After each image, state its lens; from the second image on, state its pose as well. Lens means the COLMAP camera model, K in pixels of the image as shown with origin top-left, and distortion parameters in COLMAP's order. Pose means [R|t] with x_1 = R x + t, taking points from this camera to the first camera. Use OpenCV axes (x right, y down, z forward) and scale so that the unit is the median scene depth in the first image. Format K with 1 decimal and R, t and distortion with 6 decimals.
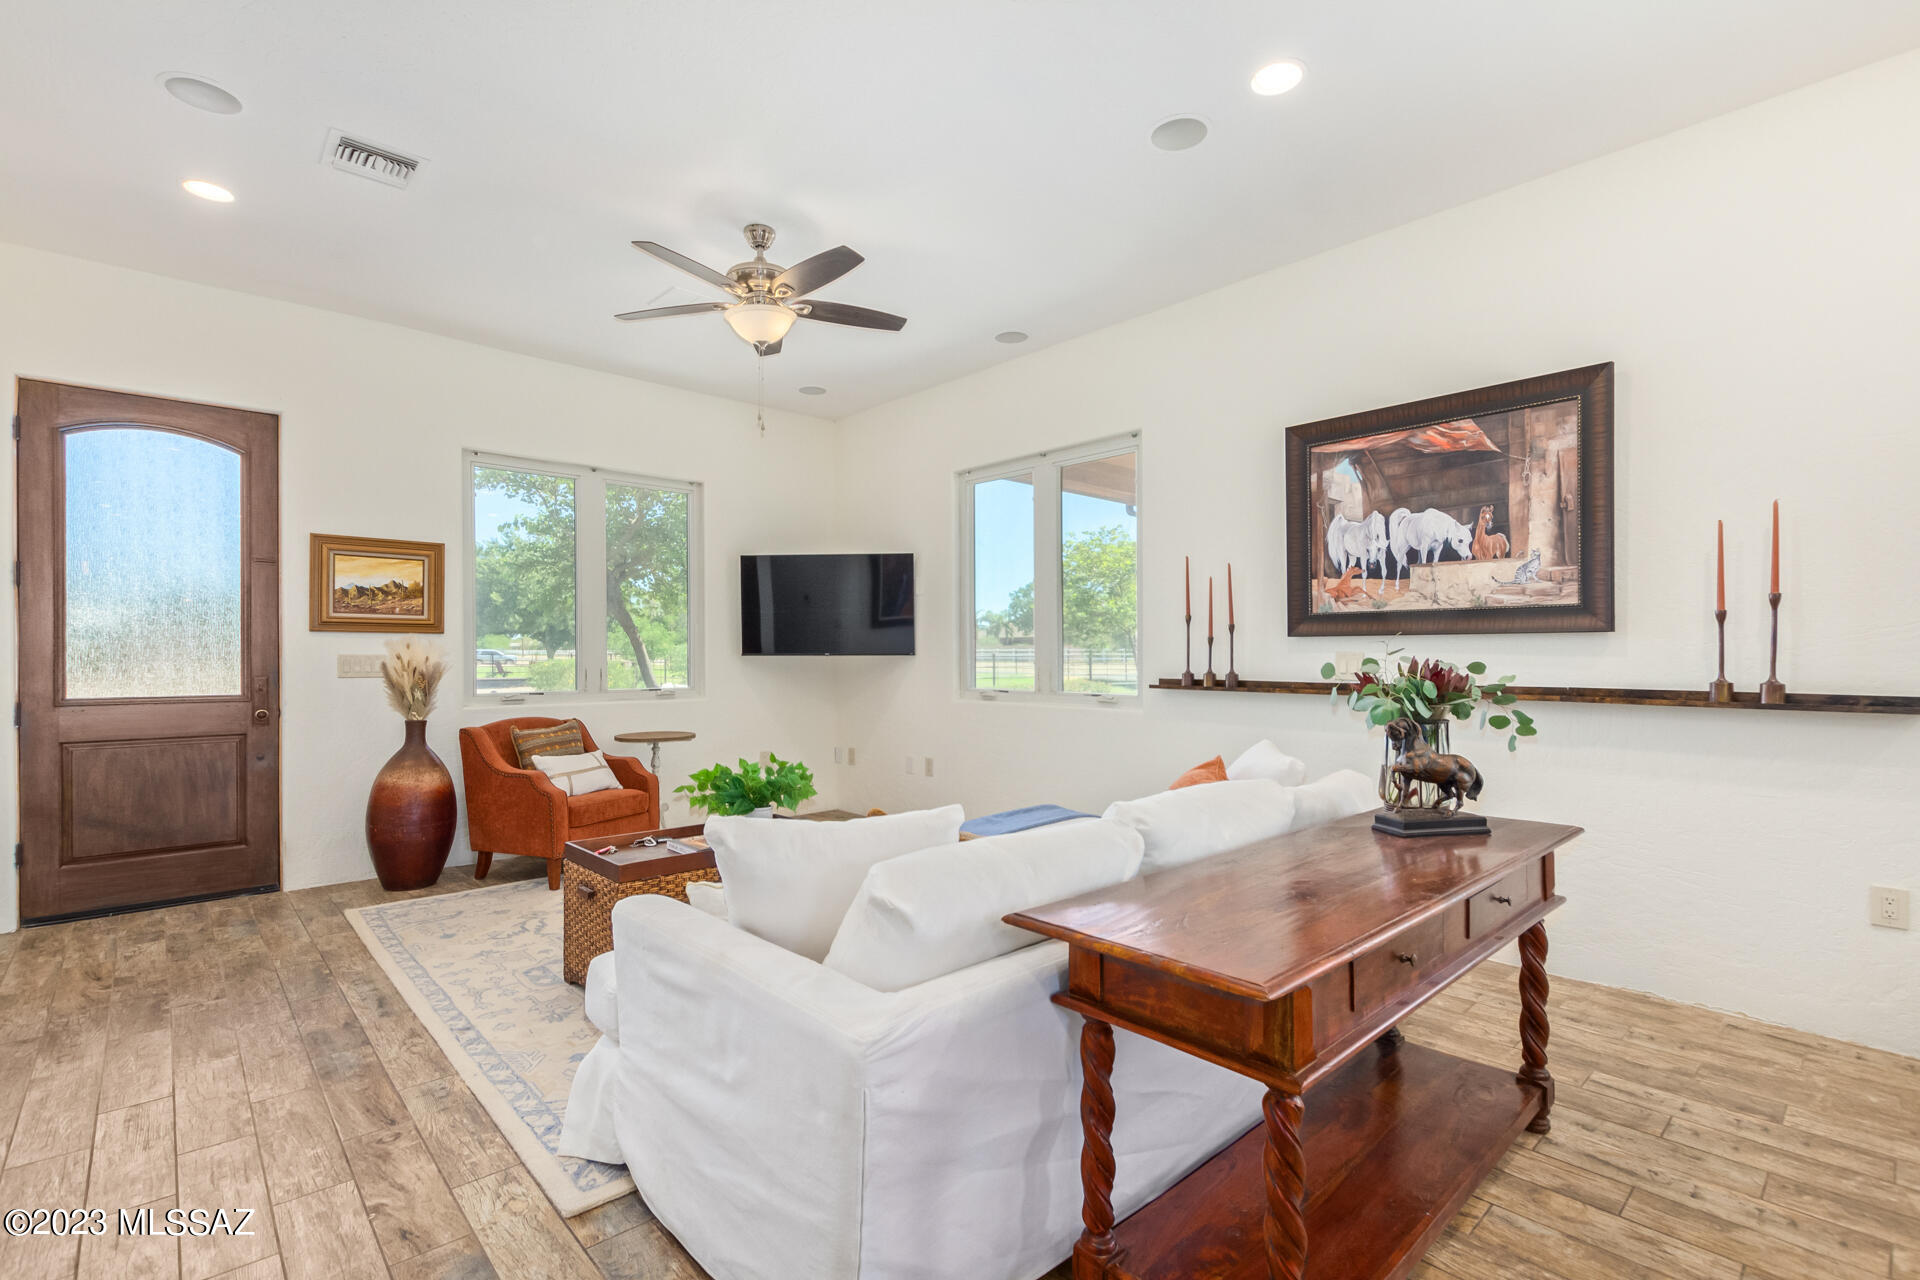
lens RADIAL K [[876.3, 0, 955.6], [0, 876.3, 649.6], [0, 0, 1]] dist [0.002039, -0.000932]
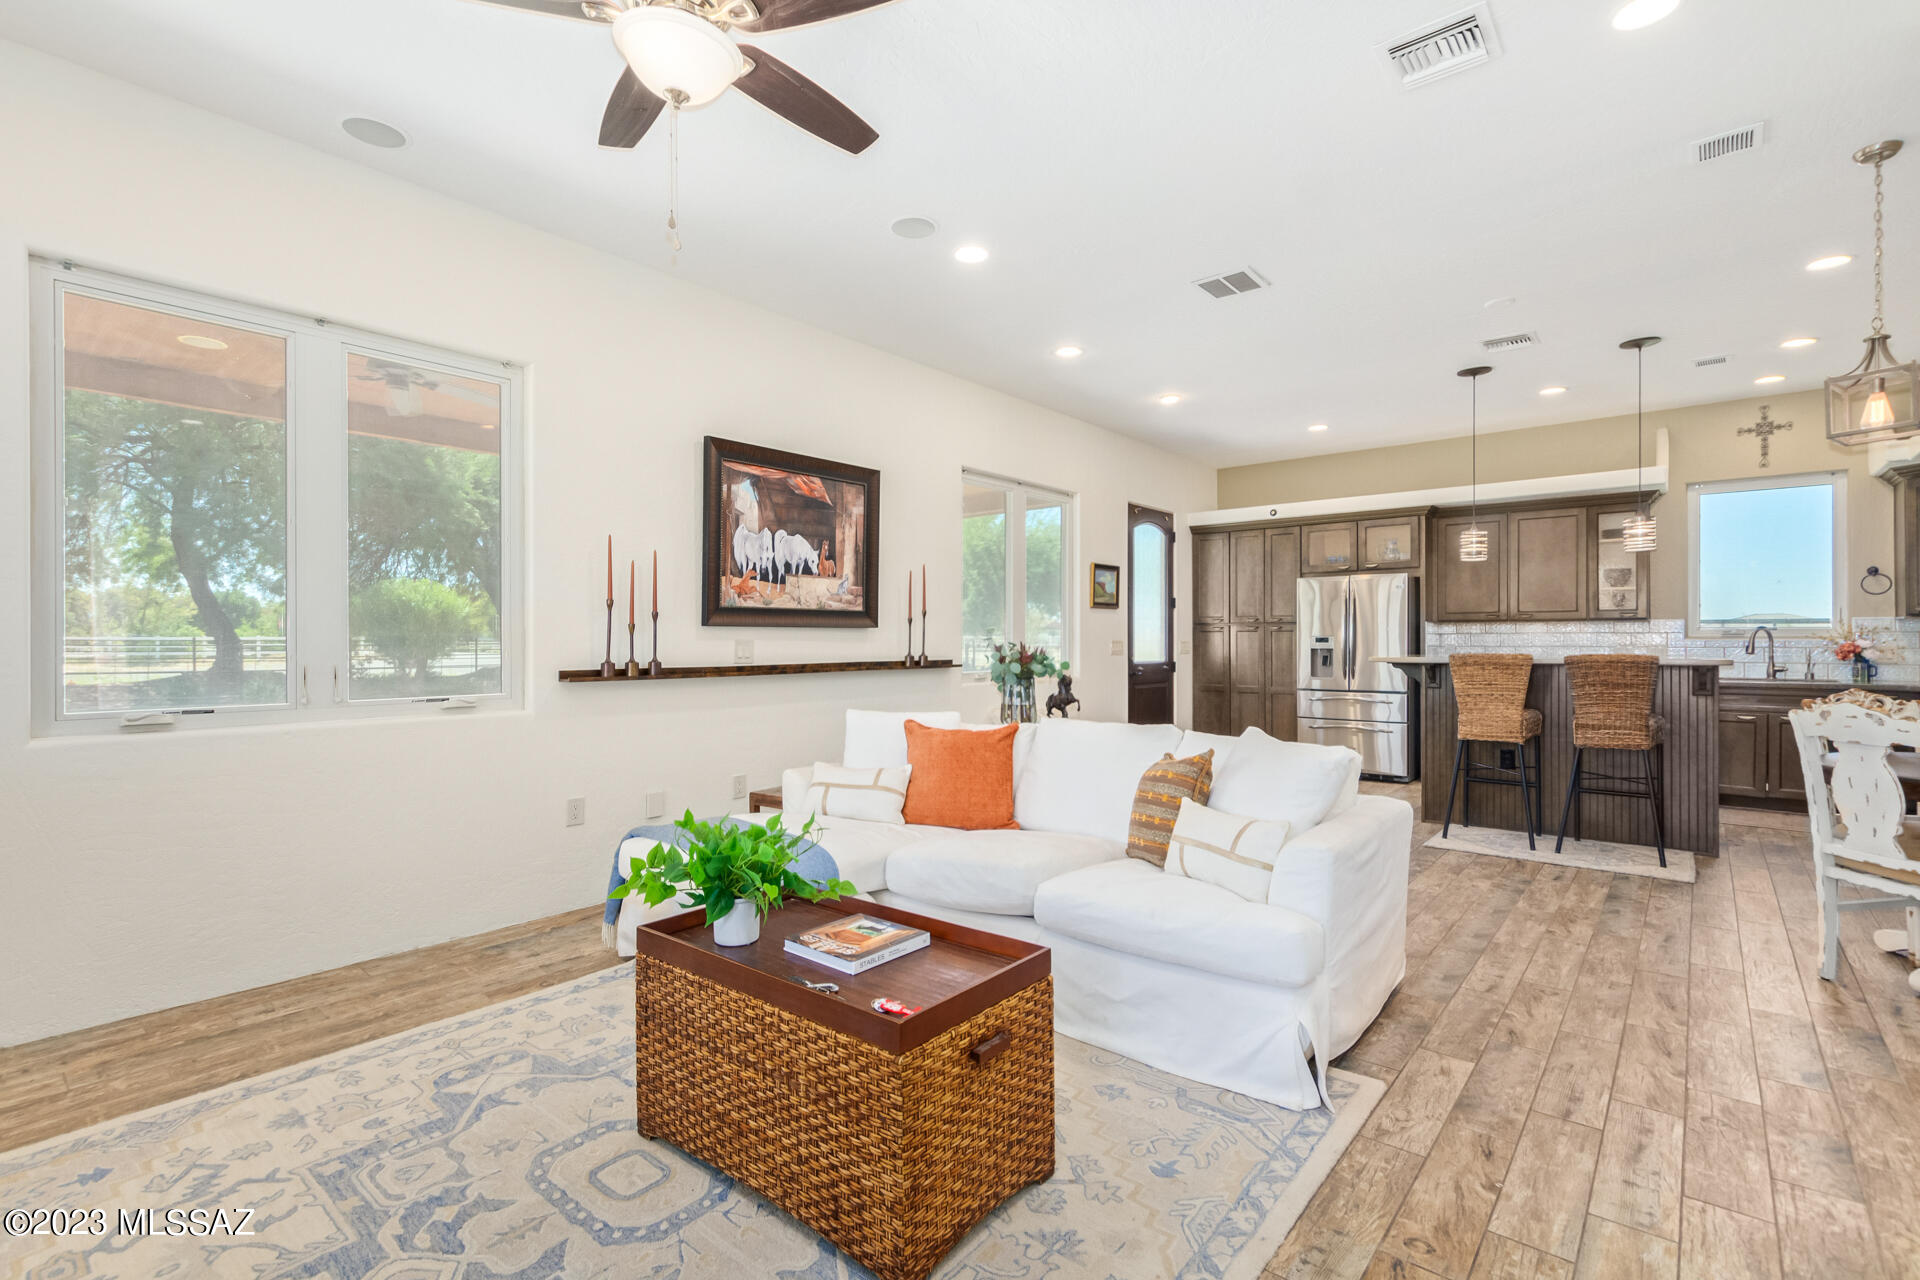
lens RADIAL K [[876.3, 0, 955.6], [0, 876.3, 649.6], [0, 0, 1]] dist [0.002039, -0.000932]
pose [[-0.126478, -0.011058, 0.991908, -0.768925], [-0.002091, 0.999939, 0.010881, 0.002415], [-0.991967, -0.000698, -0.126493, 0.847431]]
